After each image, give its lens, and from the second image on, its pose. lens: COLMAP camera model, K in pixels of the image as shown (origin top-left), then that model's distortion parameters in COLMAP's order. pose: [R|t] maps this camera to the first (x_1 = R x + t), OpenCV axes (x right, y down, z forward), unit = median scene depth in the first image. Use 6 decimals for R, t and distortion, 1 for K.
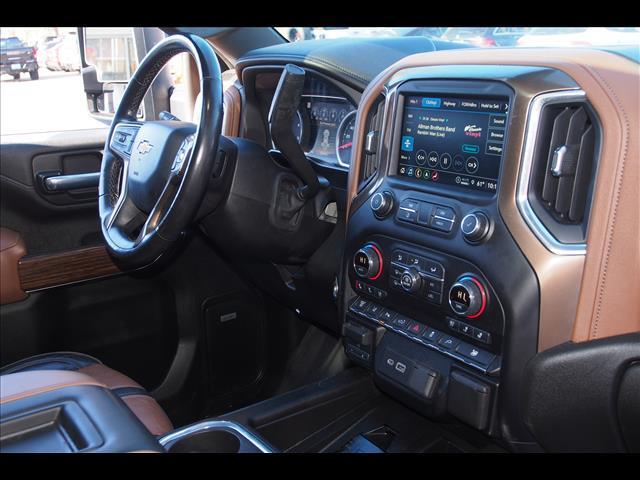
lens RADIAL K [[641.0, 0, 321.3], [0, 641.0, 242.6], [0, 0, 1]] dist [-0.008503, 0.000000]
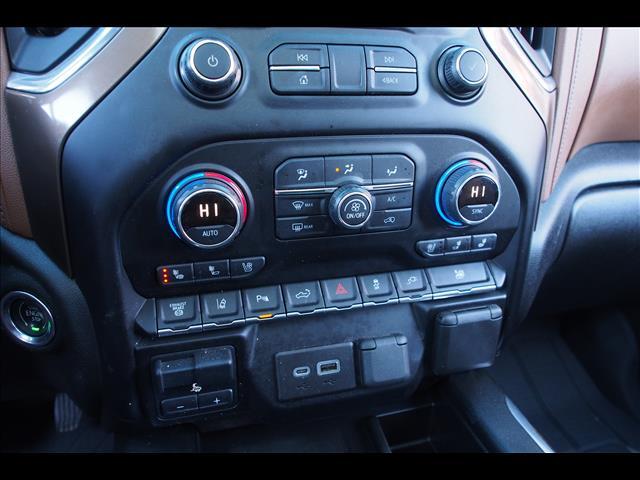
lens RADIAL K [[473.3, 0, 317.5], [0, 473.3, 242.6], [0, 0, 1]] dist [-0.021378, 0.003959]
pose [[0.332854, -0.363533, 0.870087, -0.209655], [0.217222, 0.927446, 0.304399, -0.035869], [-0.917618, 0.087682, 0.387672, 0.886765]]
